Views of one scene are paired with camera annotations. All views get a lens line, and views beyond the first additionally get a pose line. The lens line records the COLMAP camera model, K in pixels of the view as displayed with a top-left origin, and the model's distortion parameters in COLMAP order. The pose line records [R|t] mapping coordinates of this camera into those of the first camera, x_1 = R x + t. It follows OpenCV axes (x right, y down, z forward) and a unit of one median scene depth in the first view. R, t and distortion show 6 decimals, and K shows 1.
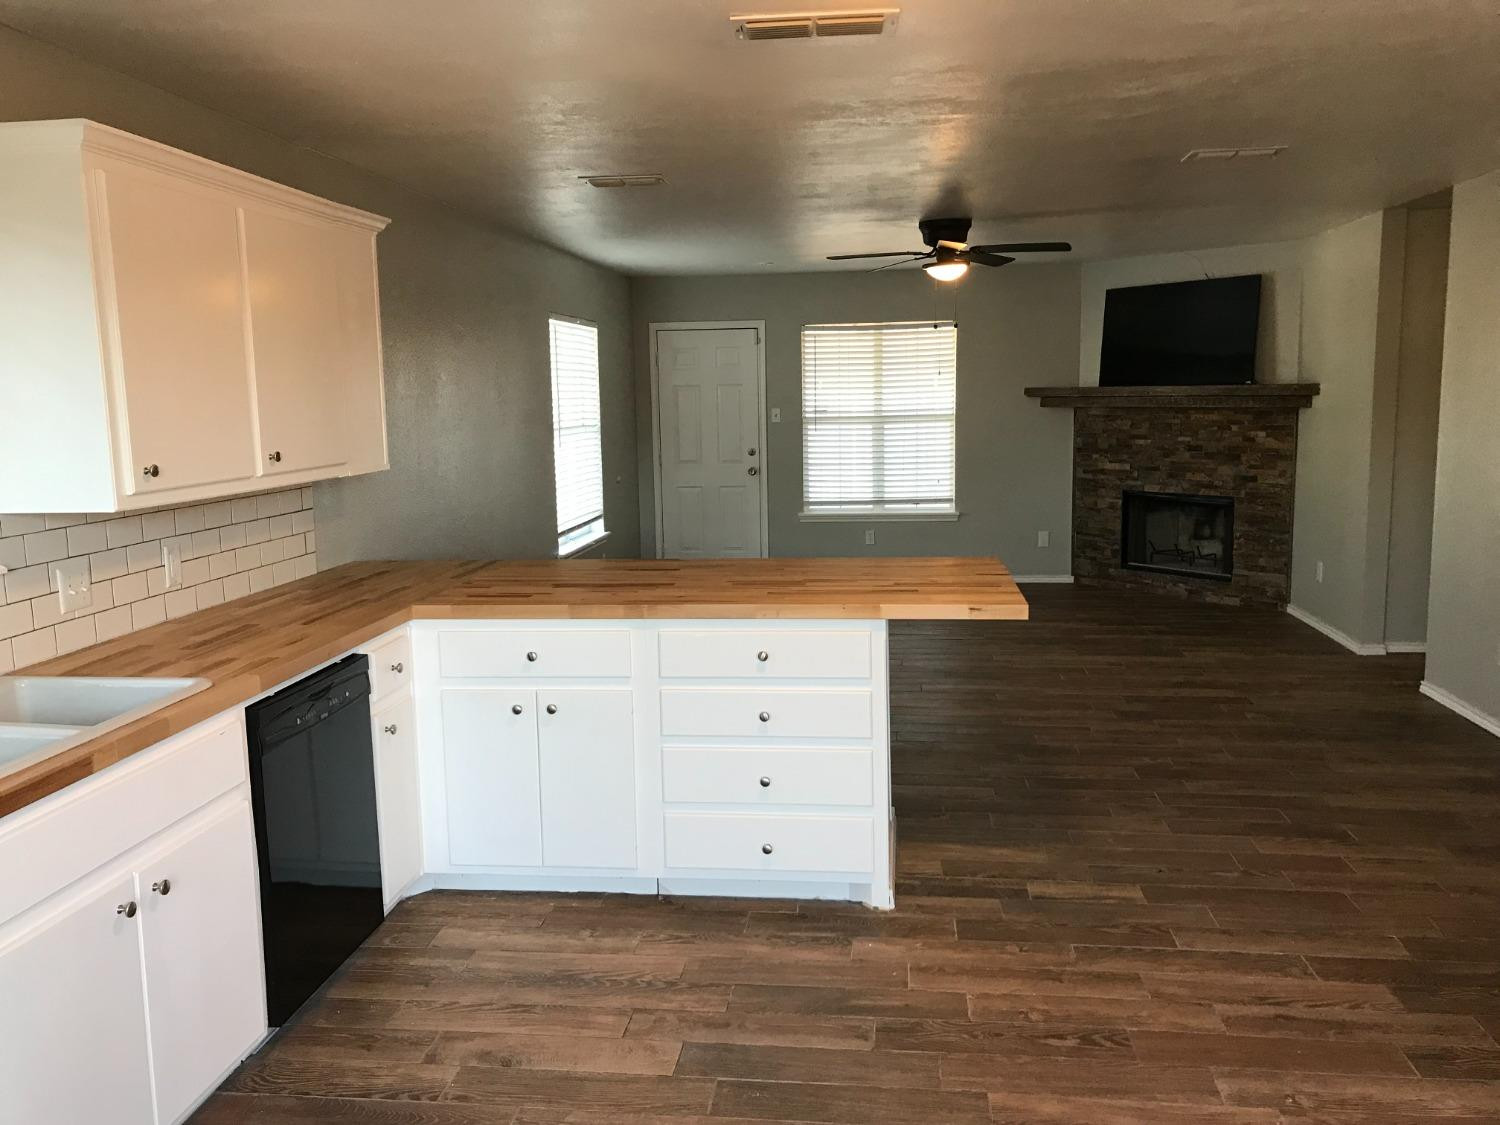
lens RADIAL K [[1224.9, 0, 746.8], [0, 1224.9, 553.7], [0, 0, 1]] dist [0.055722, -0.057307]
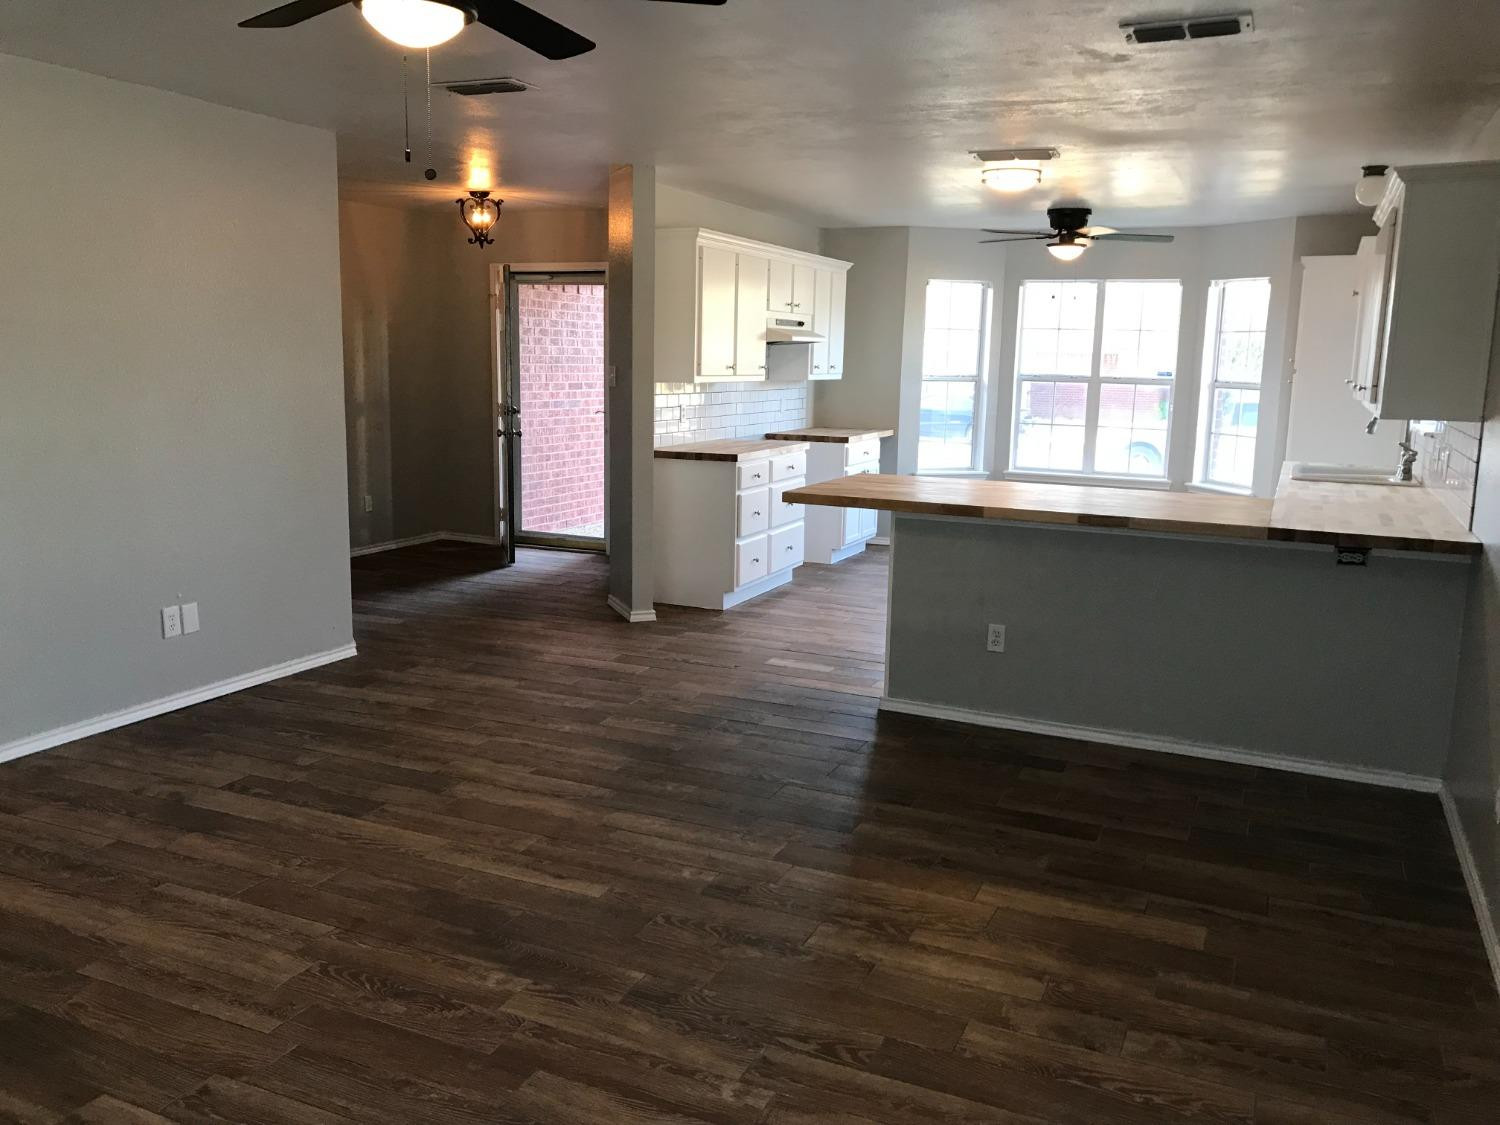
lens RADIAL K [[1224.9, 0, 745.3], [0, 1224.9, 557.8], [0, 0, 1]] dist [0.055722, -0.057307]
pose [[-0.954337, -0.050233, 0.294478, -0.063050], [0.037191, 0.958113, 0.283967, -0.172796], [-0.296408, 0.281952, -0.912494, 1.371258]]
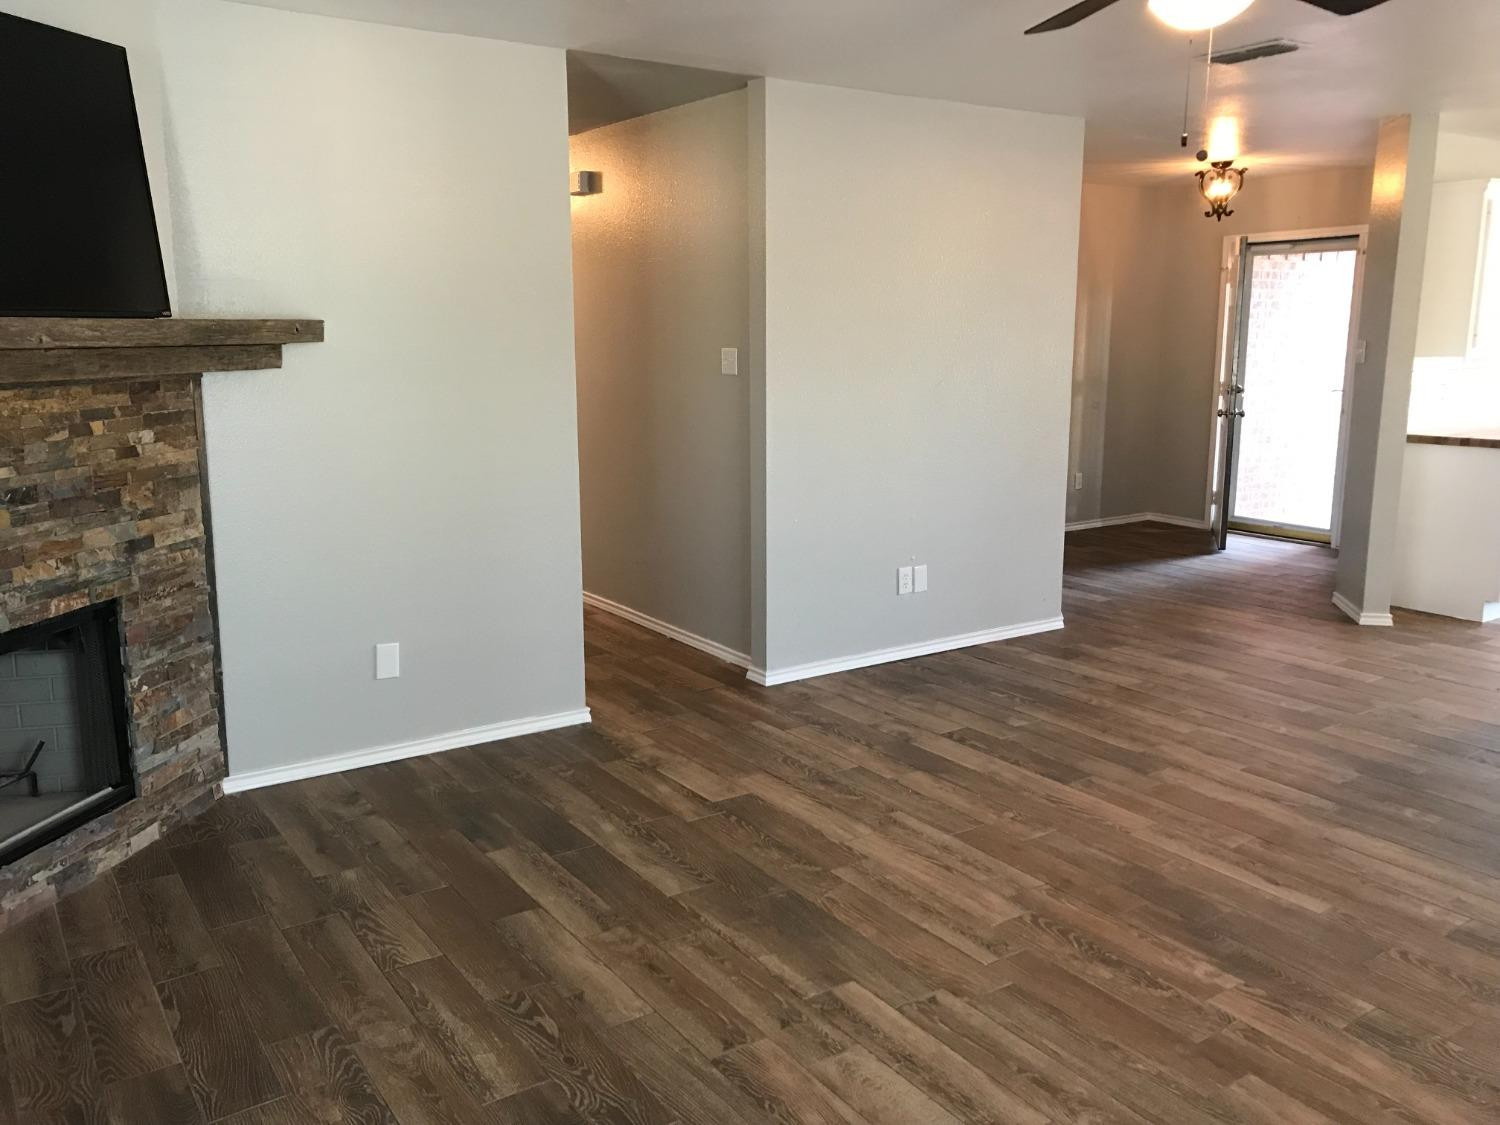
lens RADIAL K [[1224.9, 0, 744.9], [0, 1224.9, 553.6], [0, 0, 1]] dist [0.055722, -0.057307]
pose [[-0.656694, -0.118327, 0.744816, -0.056651], [0.116118, 0.959973, 0.254888, -0.177655], [-0.745164, 0.253870, -0.616669, 1.390047]]
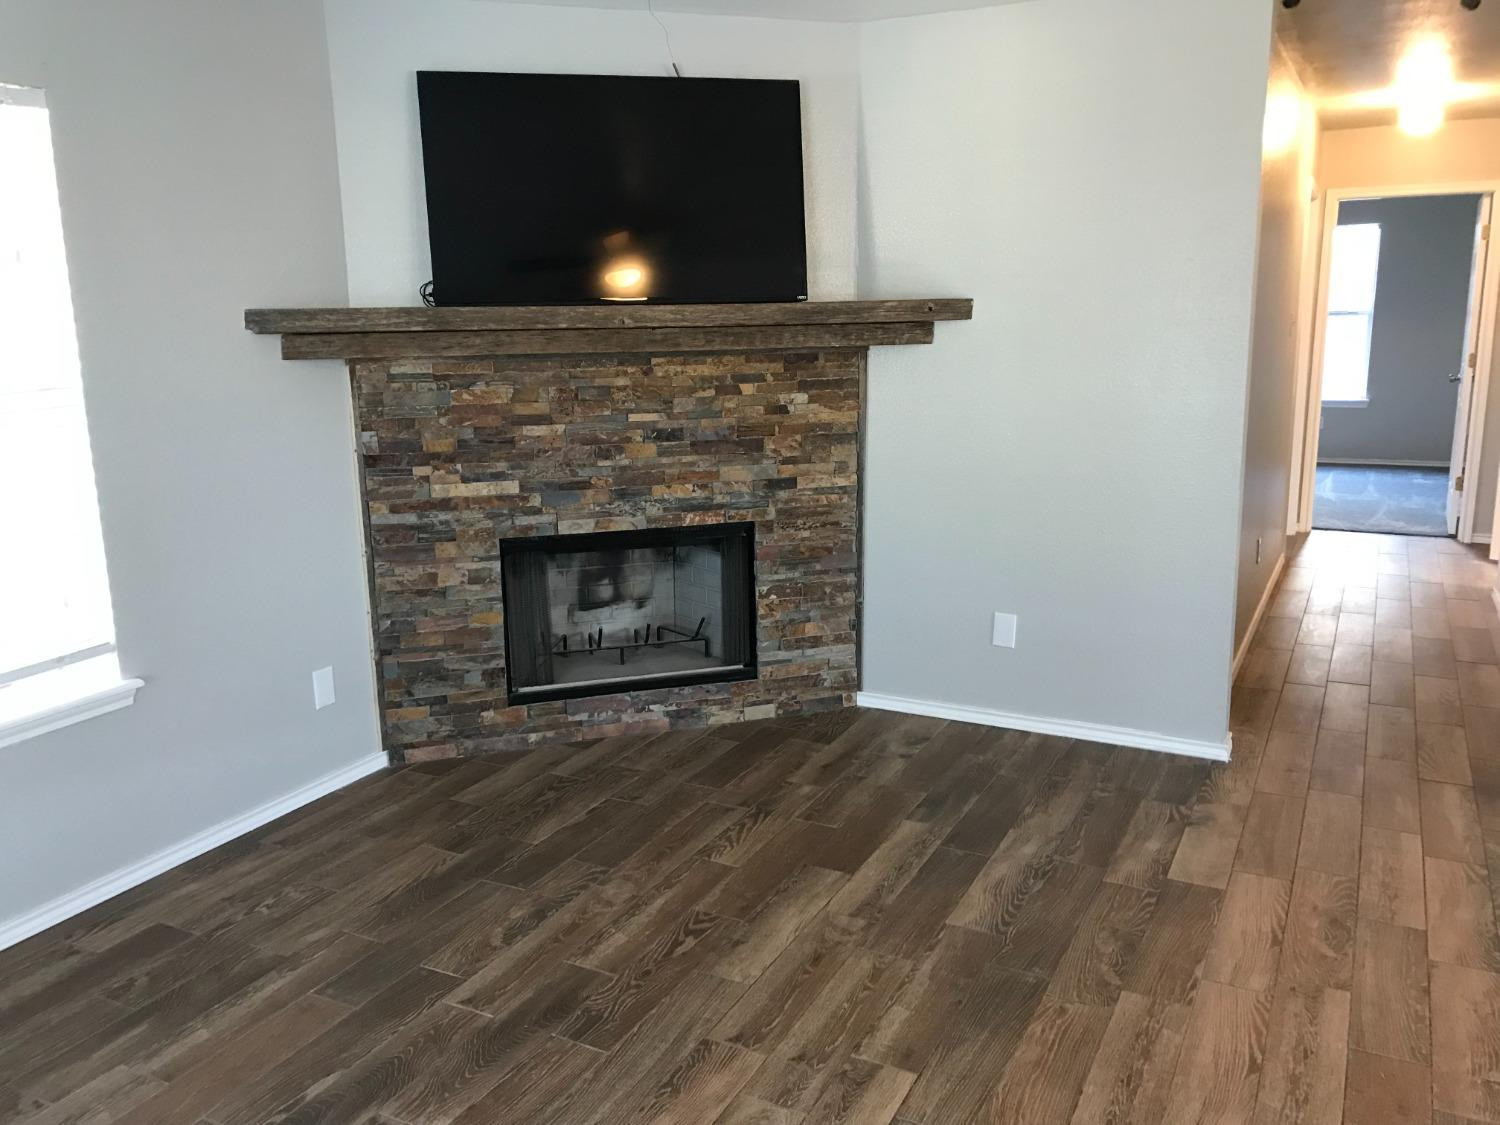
lens RADIAL K [[1224.9, 0, 752.8], [0, 1224.9, 552.2], [0, 0, 1]] dist [0.055722, -0.057307]
pose [[0.342697, -0.175361, 0.922934, -0.110633], [0.135675, 0.981363, 0.136085, -0.131709], [-0.929597, 0.078583, 0.360102, 1.034171]]
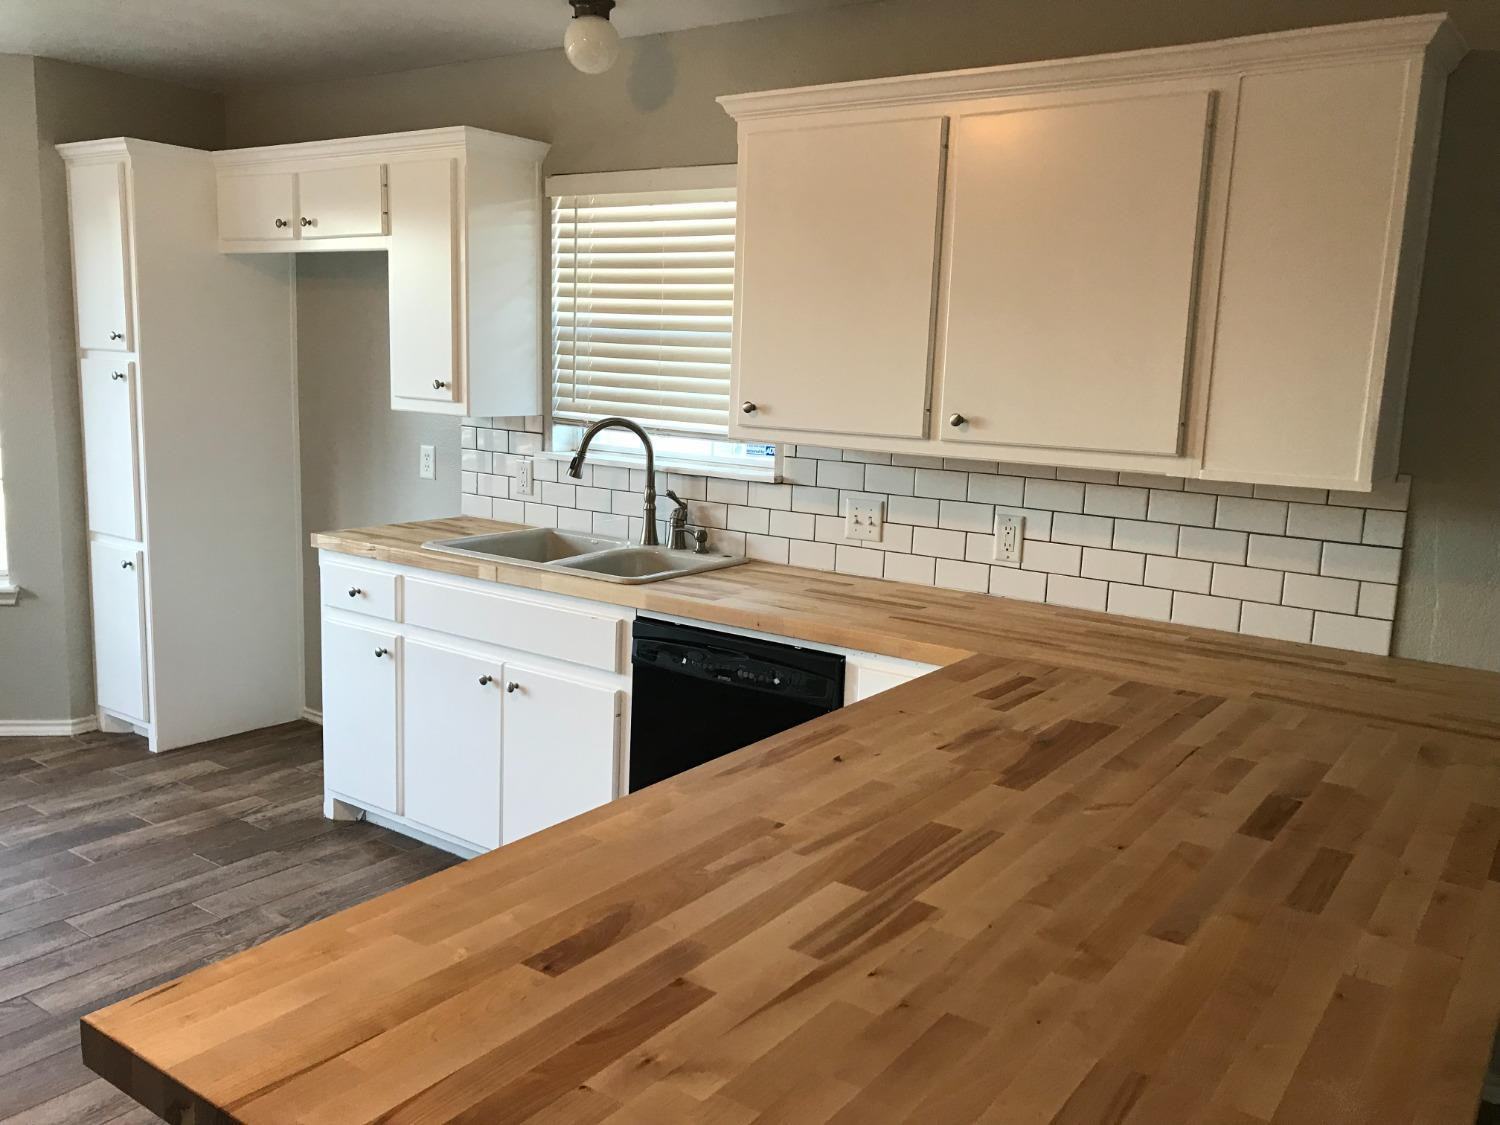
lens RADIAL K [[1224.9, 0, 752.0], [0, 1224.9, 560.4], [0, 0, 1]] dist [0.055722, -0.057307]
pose [[-0.470916, 0.139607, -0.871061, 0.210503], [-0.148048, 0.960888, 0.234042, -0.082743], [0.869666, 0.239173, -0.431830, 0.654657]]
